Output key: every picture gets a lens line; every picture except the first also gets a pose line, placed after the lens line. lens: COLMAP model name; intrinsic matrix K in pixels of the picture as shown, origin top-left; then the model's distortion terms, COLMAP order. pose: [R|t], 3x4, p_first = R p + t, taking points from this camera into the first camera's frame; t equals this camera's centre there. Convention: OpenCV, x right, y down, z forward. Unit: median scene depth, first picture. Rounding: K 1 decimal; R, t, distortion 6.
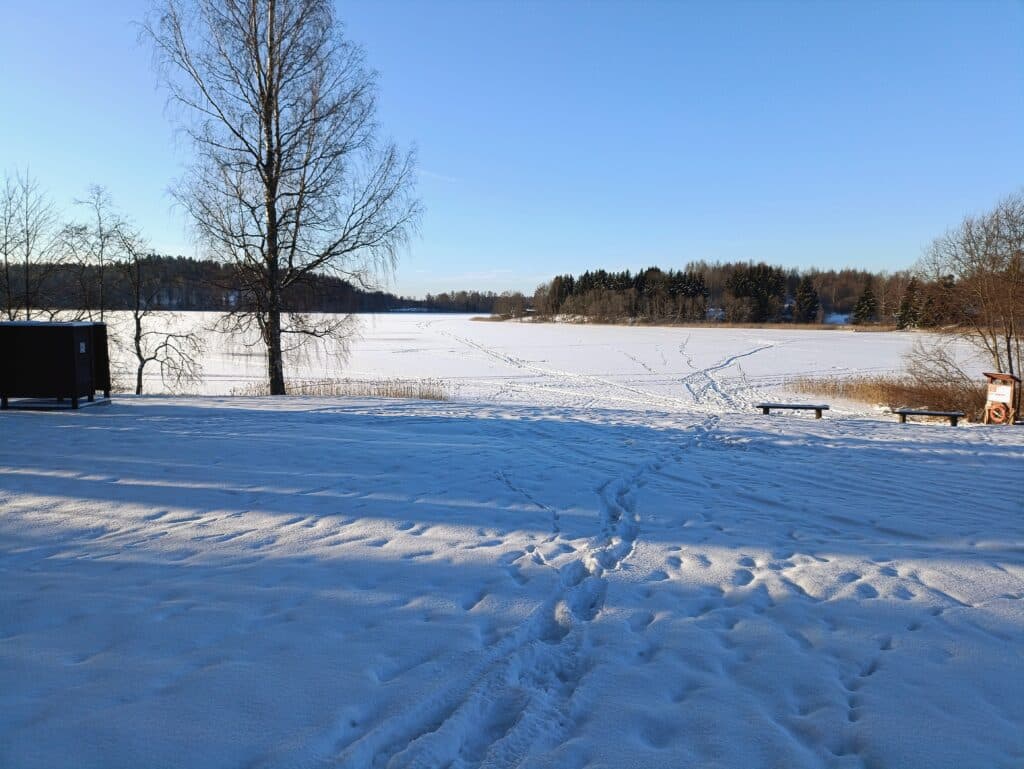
lens RADIAL K [[746.1, 0, 512.2], [0, 746.1, 384.7], [0, 0, 1]] dist [-0.001174, -0.000406]
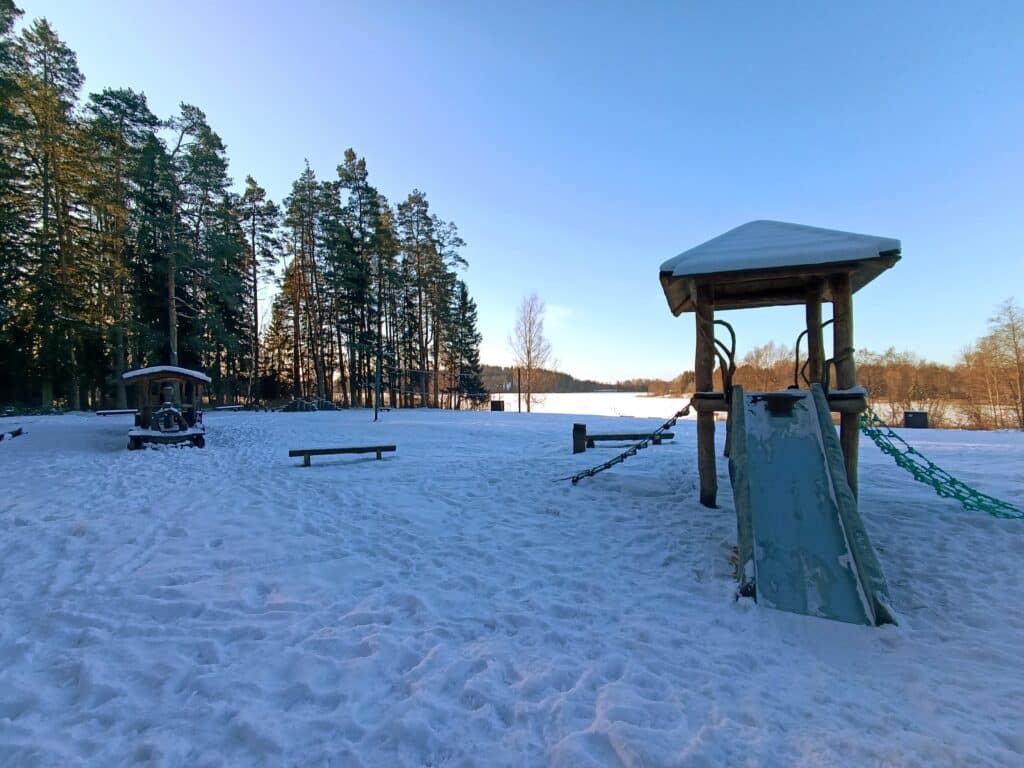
lens RADIAL K [[477.5, 0, 512.1], [0, 477.5, 387.1], [0, 0, 1]] dist [-0.000079, -0.000005]
pose [[0.940092, -0.008992, -0.340802, 0.057660], [-0.026529, 0.994691, -0.099425, 0.012951], [0.339887, 0.102510, 0.934863, -0.175857]]
